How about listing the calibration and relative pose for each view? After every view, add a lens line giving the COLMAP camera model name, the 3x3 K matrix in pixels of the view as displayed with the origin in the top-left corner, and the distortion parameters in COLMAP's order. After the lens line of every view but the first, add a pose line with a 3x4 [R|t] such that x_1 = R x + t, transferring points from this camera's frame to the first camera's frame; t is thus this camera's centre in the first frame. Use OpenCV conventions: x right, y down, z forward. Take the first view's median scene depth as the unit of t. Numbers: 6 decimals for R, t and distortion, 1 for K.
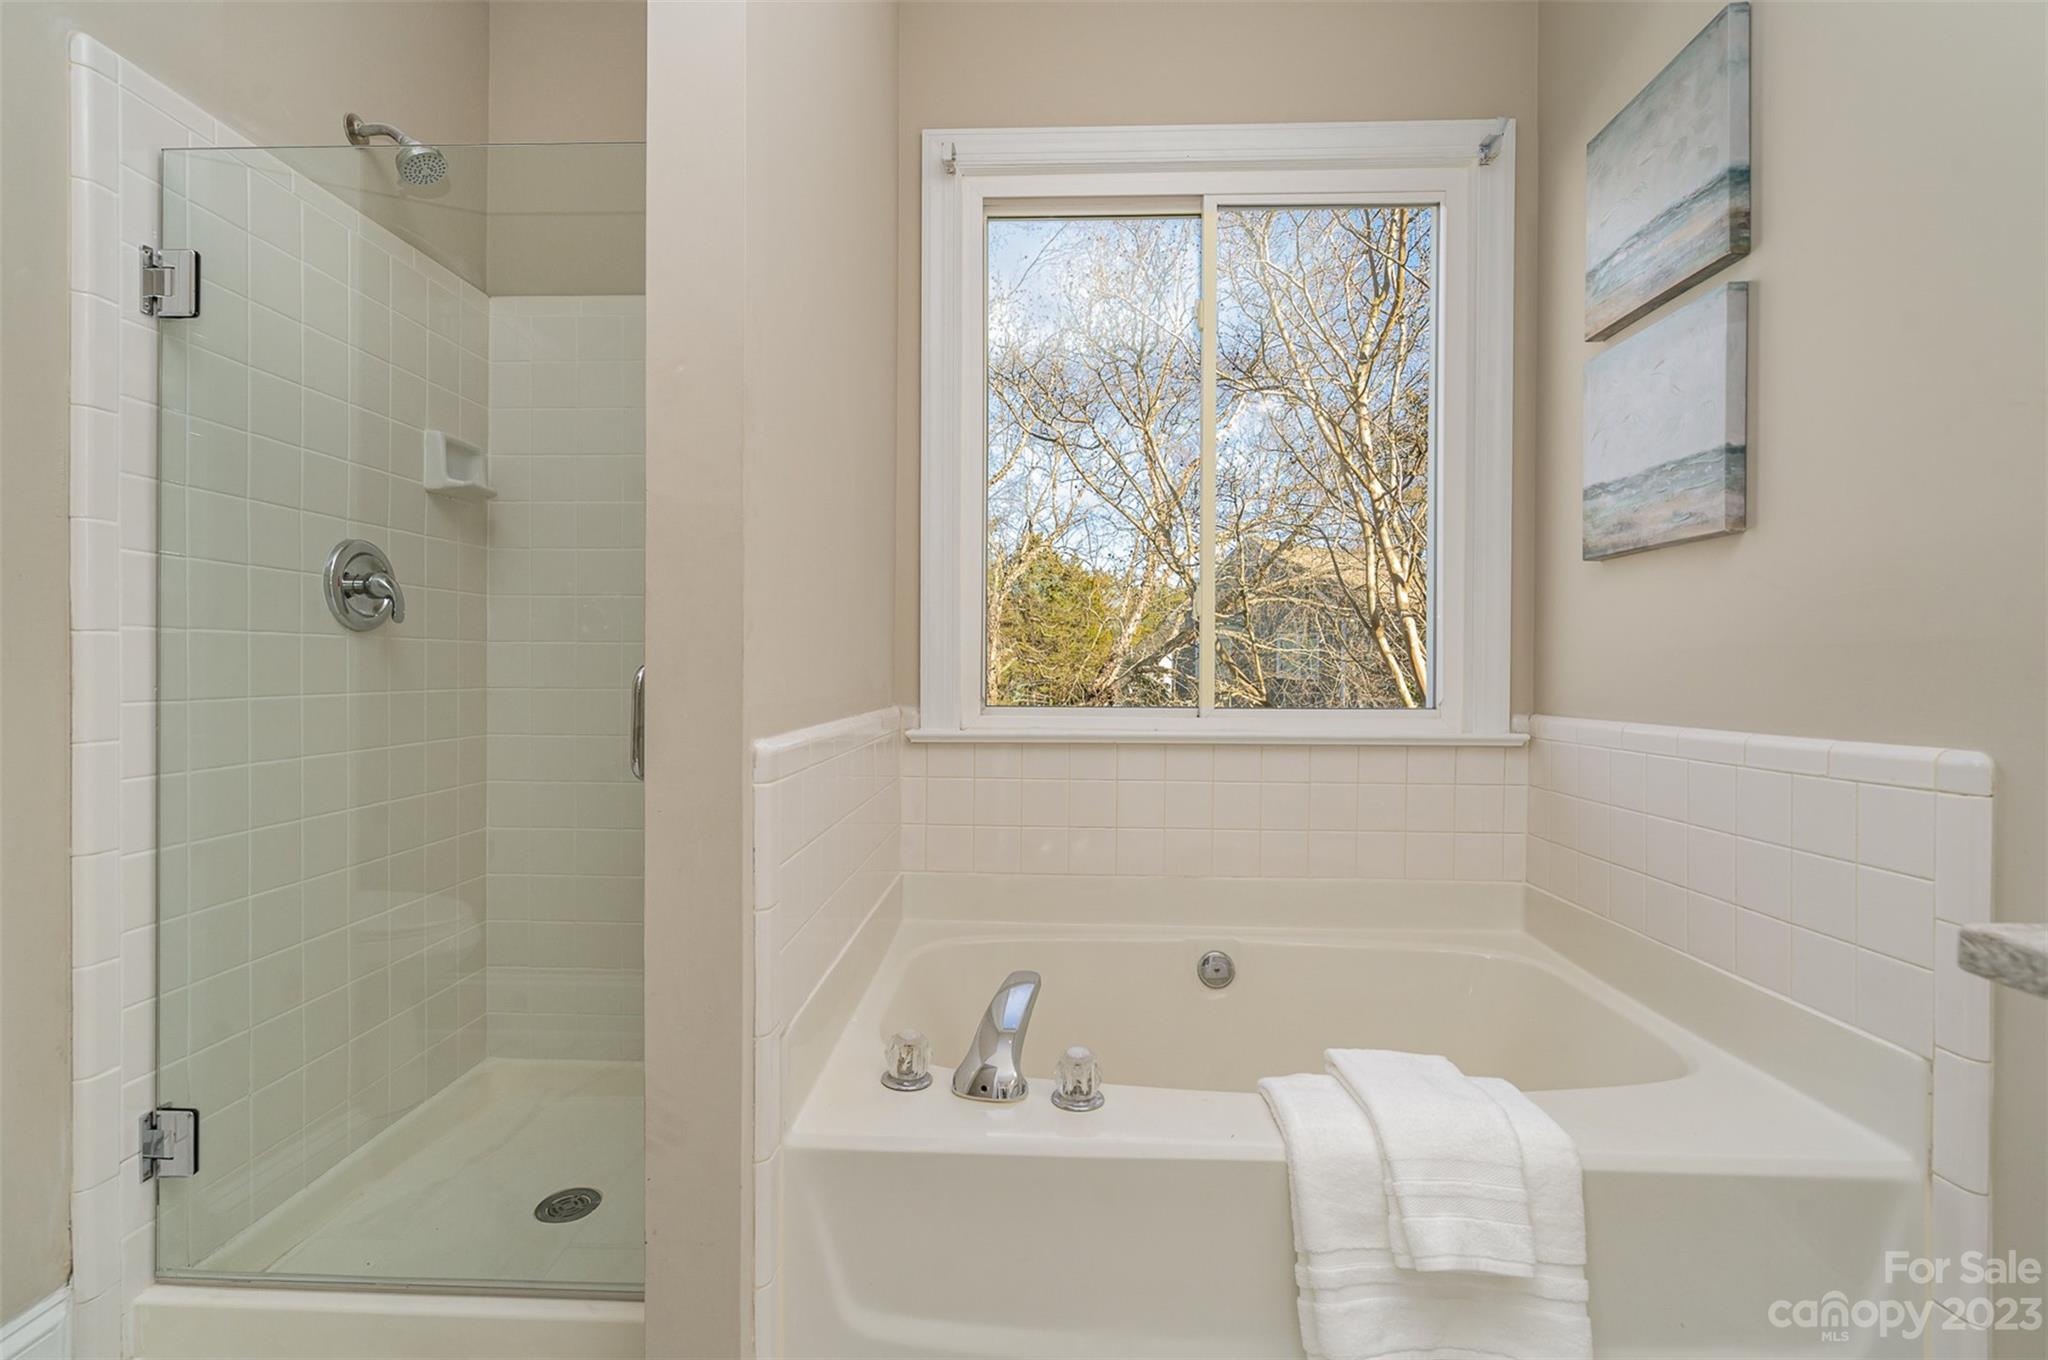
lens RADIAL K [[948.2, 0, 1020.3], [0, 948.2, 675.6], [0, 0, 1]] dist [0.001927, 0.000263]
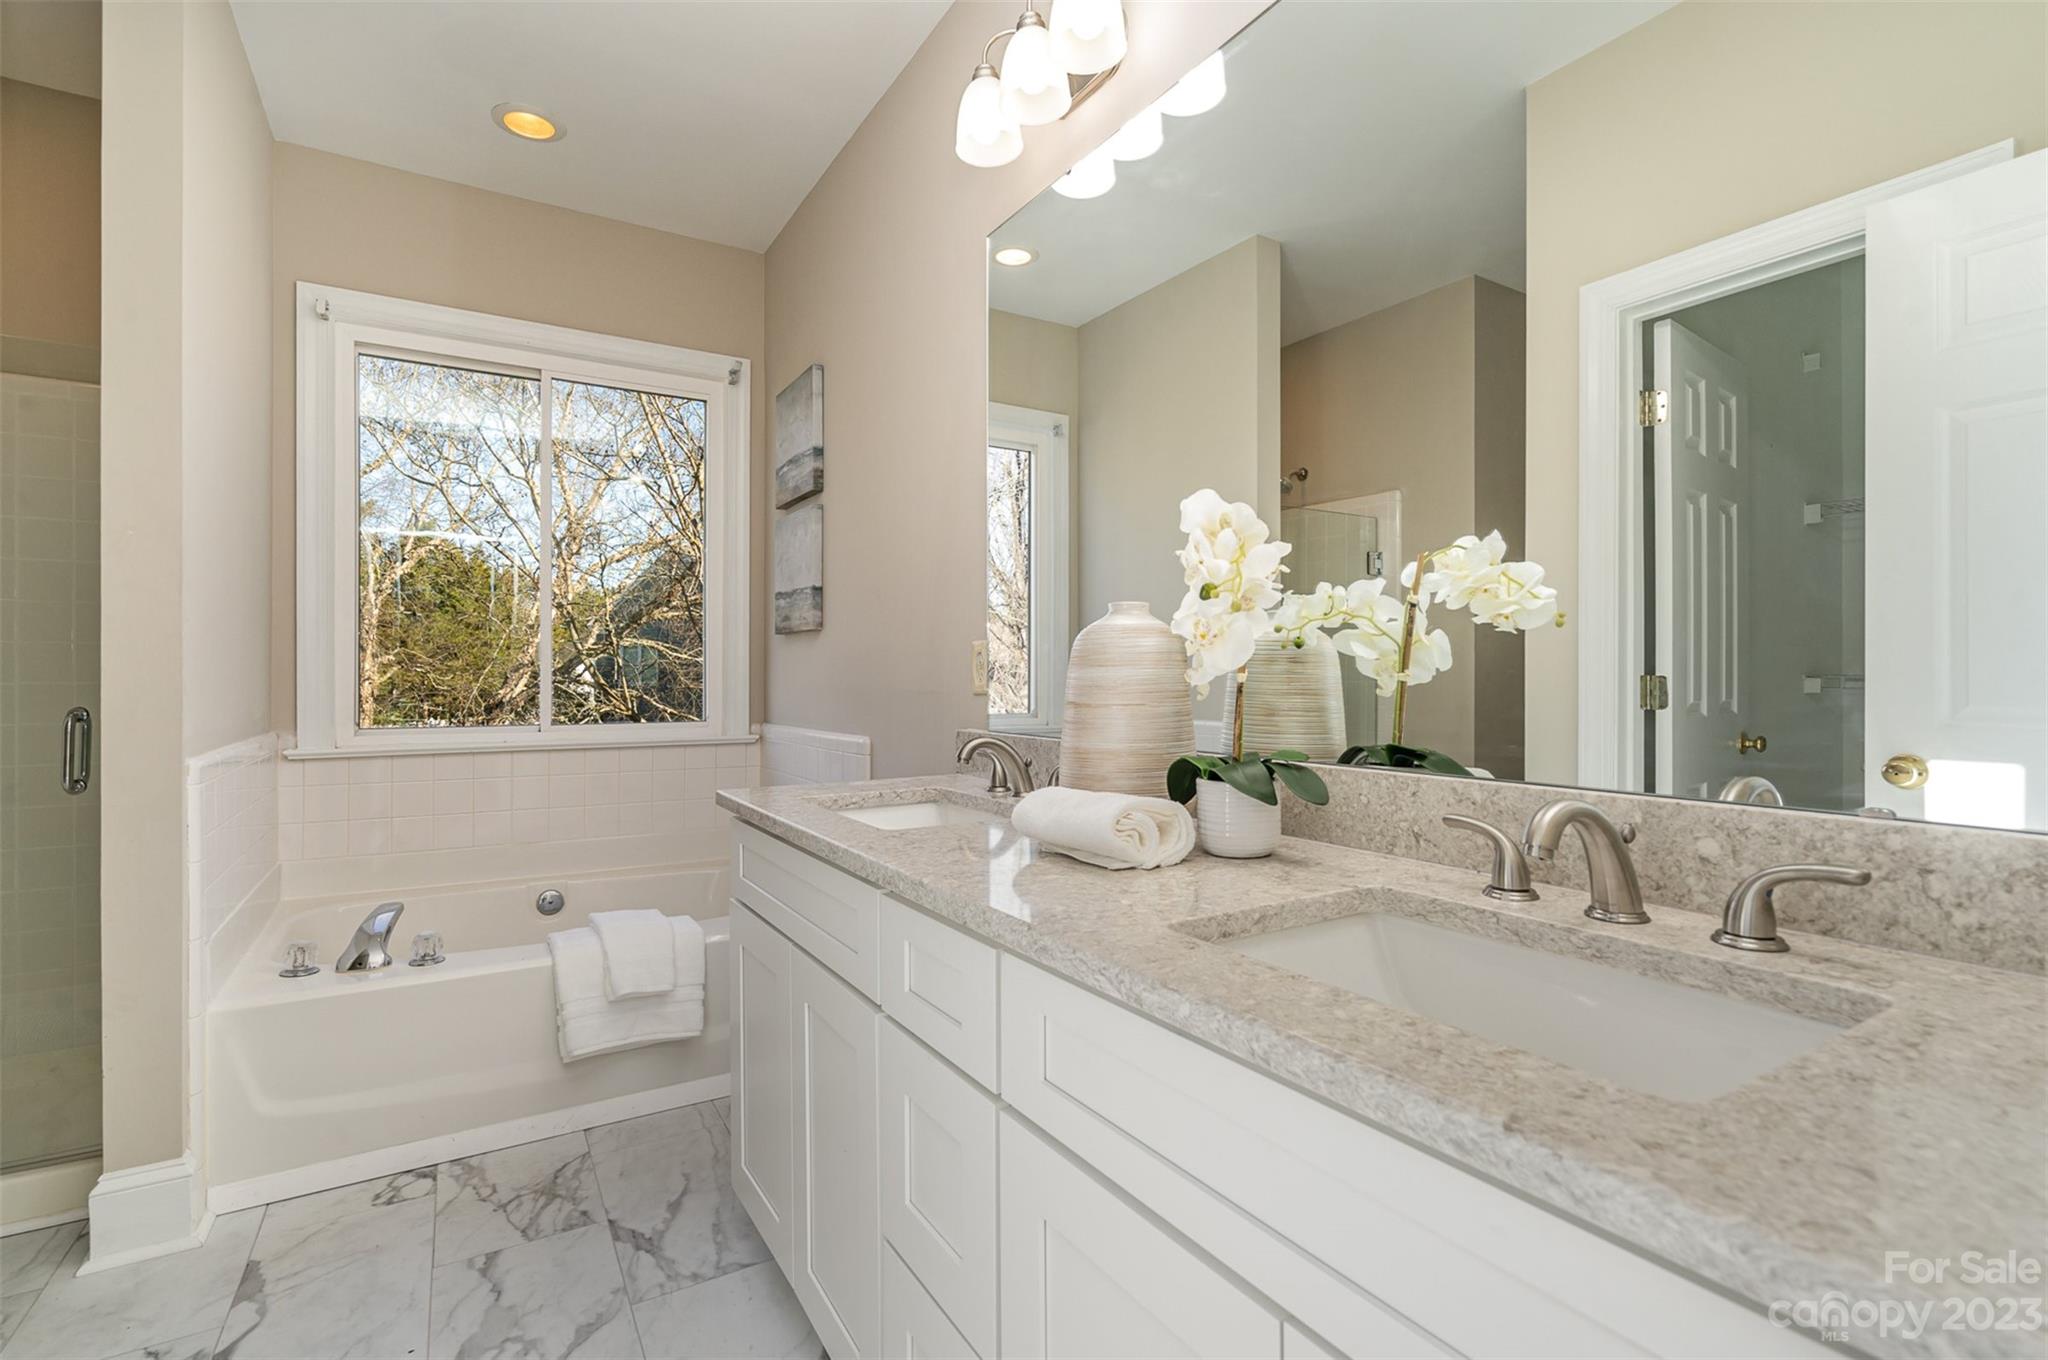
lens RADIAL K [[948.2, 0, 1013.5], [0, 948.2, 673.9], [0, 0, 1]] dist [0.001927, 0.000263]
pose [[0.842620, -0.004366, 0.538491, 0.019498], [0.008053, 0.999957, -0.004495, -0.031599], [-0.538448, 0.008124, 0.842619, -0.599284]]
